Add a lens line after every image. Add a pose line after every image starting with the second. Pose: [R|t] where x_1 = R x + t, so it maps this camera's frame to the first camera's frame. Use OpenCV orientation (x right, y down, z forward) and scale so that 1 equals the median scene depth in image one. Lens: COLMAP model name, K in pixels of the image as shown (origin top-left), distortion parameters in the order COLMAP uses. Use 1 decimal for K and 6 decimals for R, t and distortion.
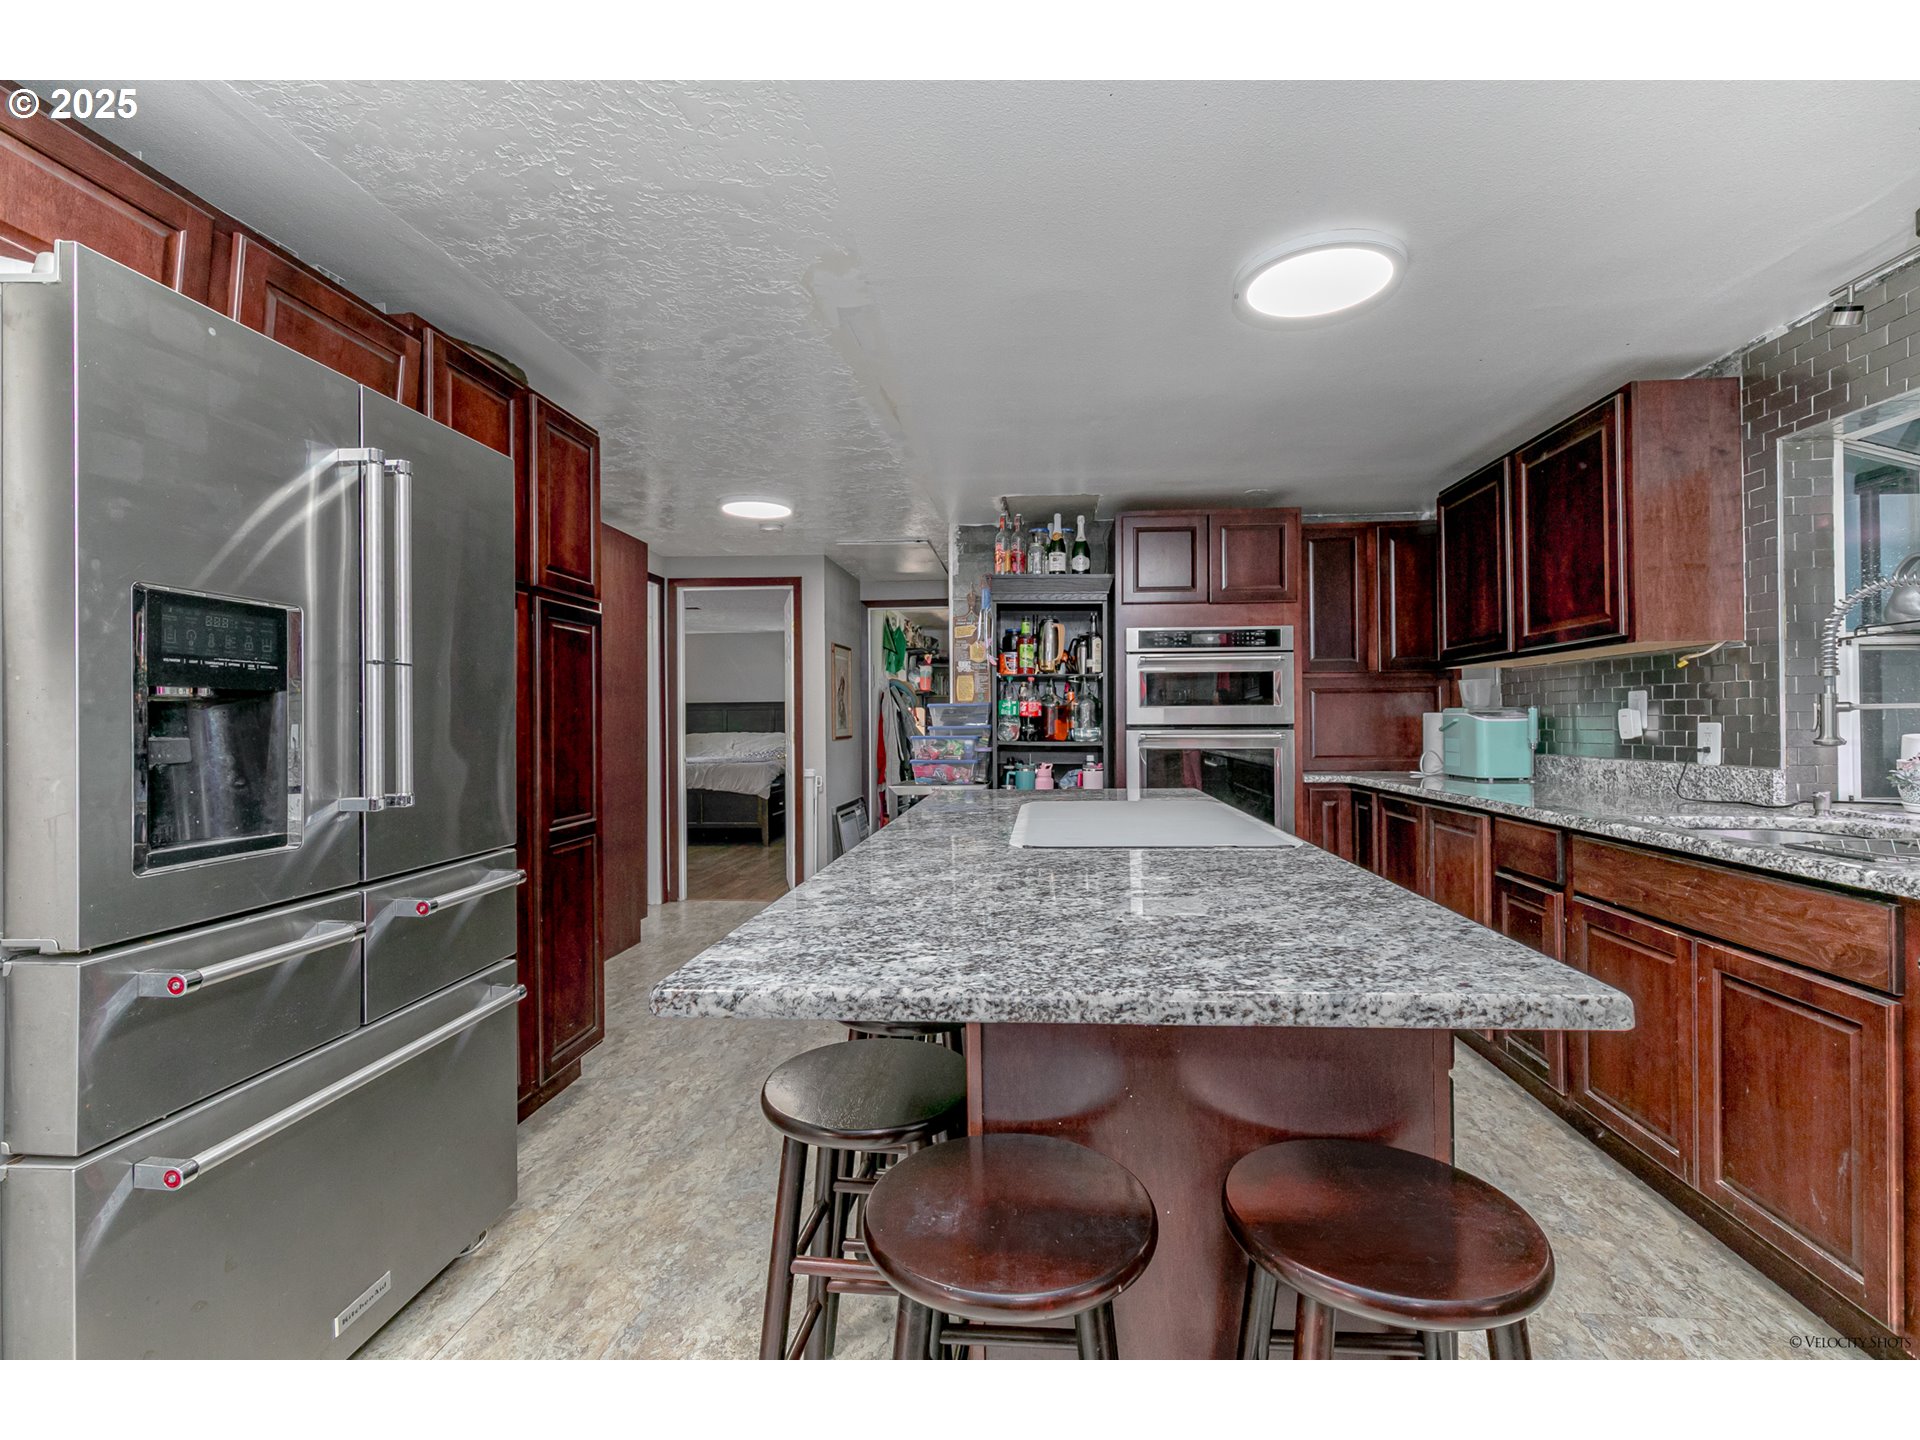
lens RADIAL K [[863.7, 0, 968.9], [0, 863.7, 714.8], [0, 0, 1]] dist [0.005448, 0.000104]
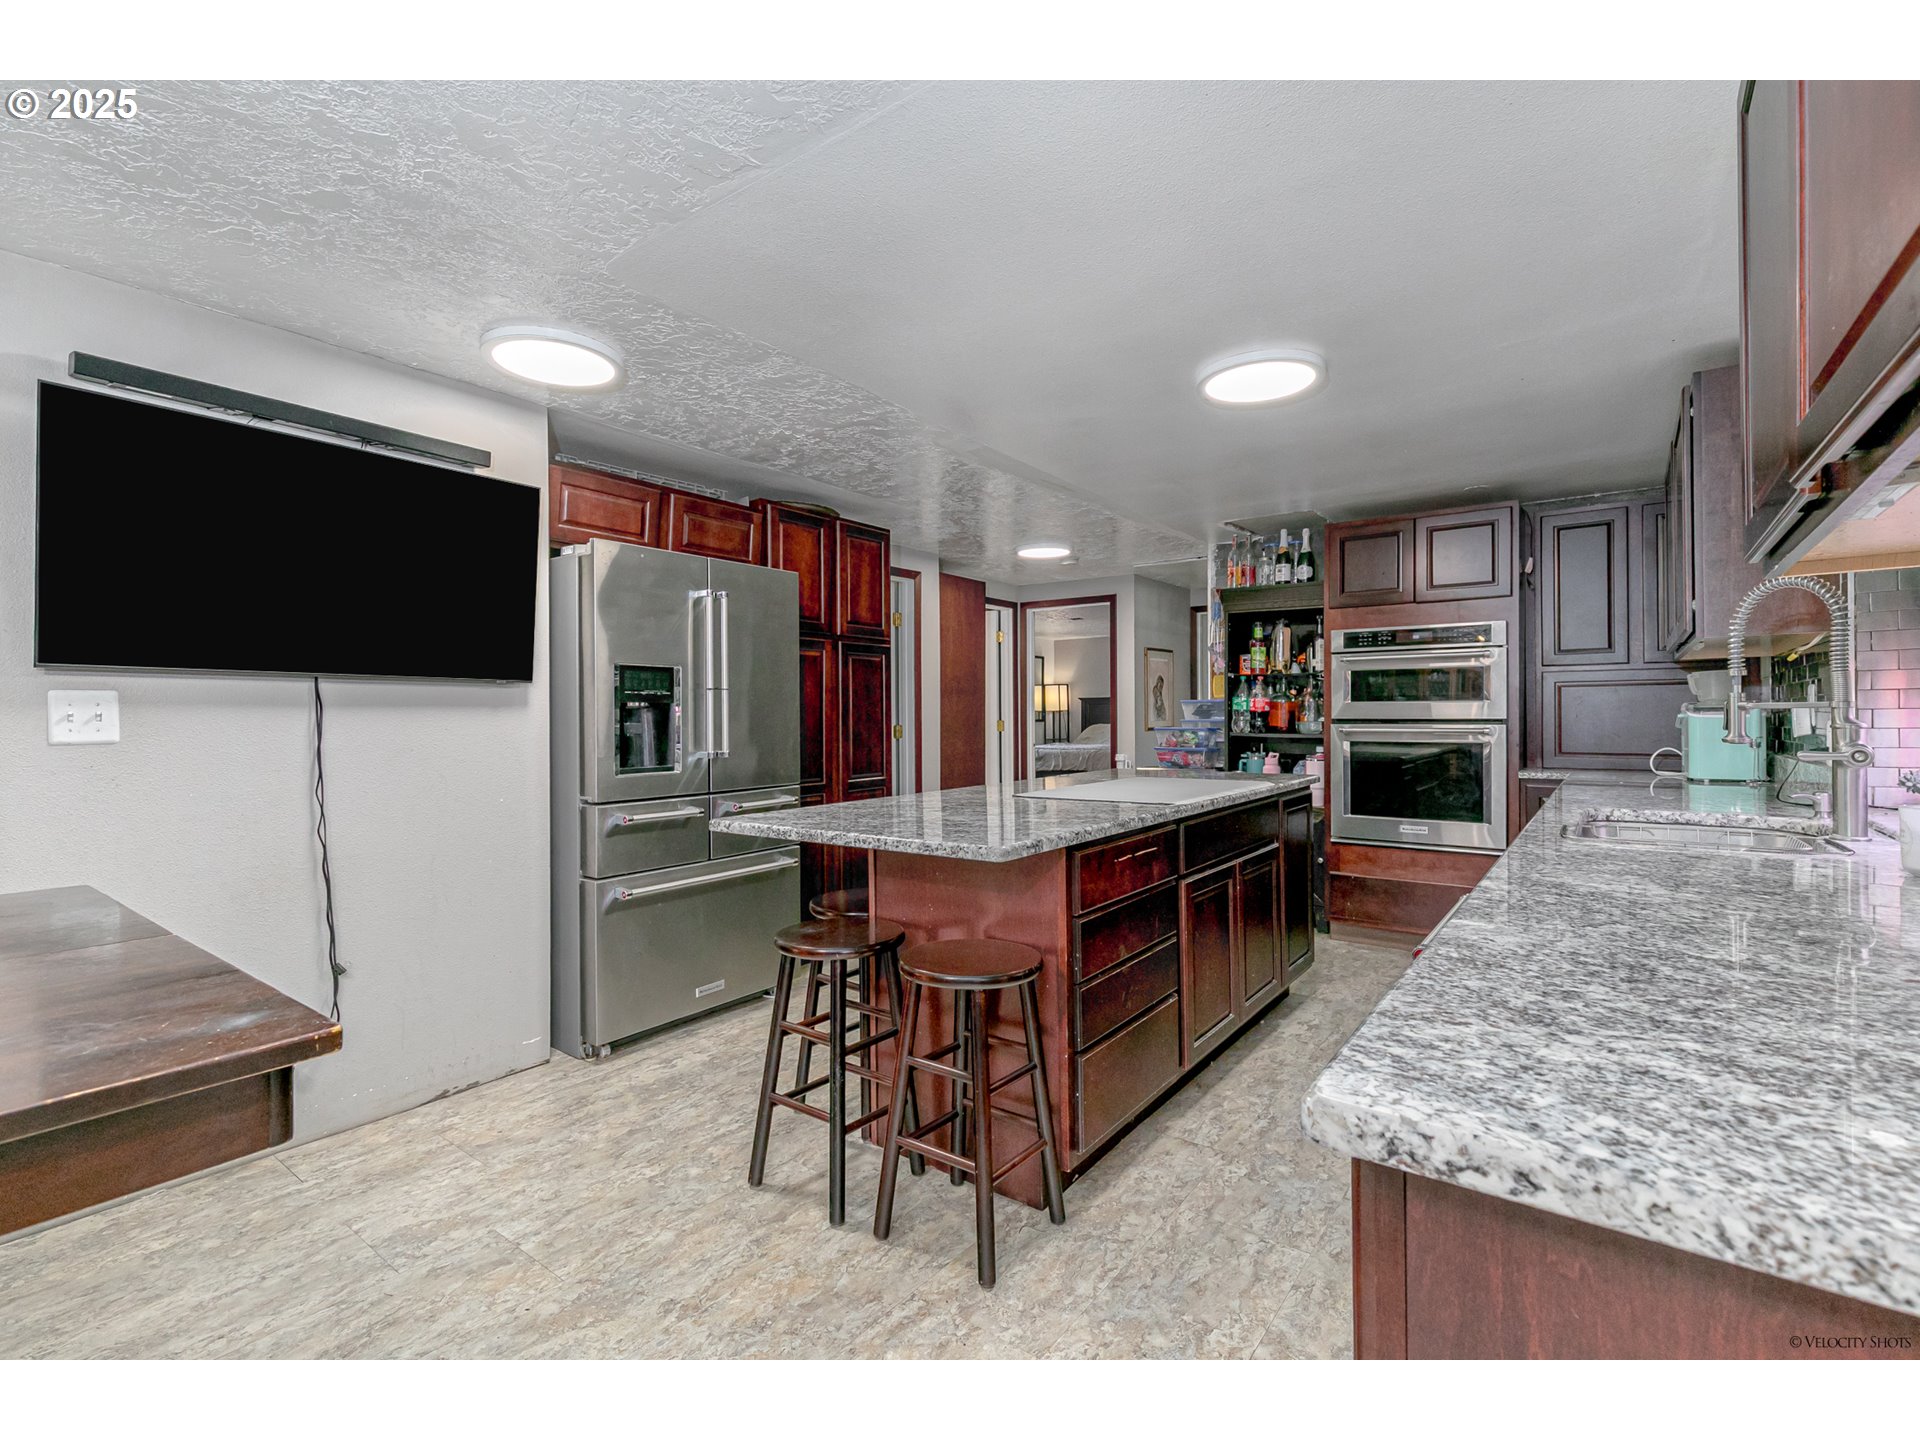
lens RADIAL K [[863.7, 0, 956.8], [0, 863.7, 718.5], [0, 0, 1]] dist [0.005448, 0.000104]
pose [[0.839783, 0.004734, -0.542902, 0.475477], [0.003135, 0.999903, 0.013568, -0.006853], [0.542914, -0.013096, 0.839686, -0.224199]]
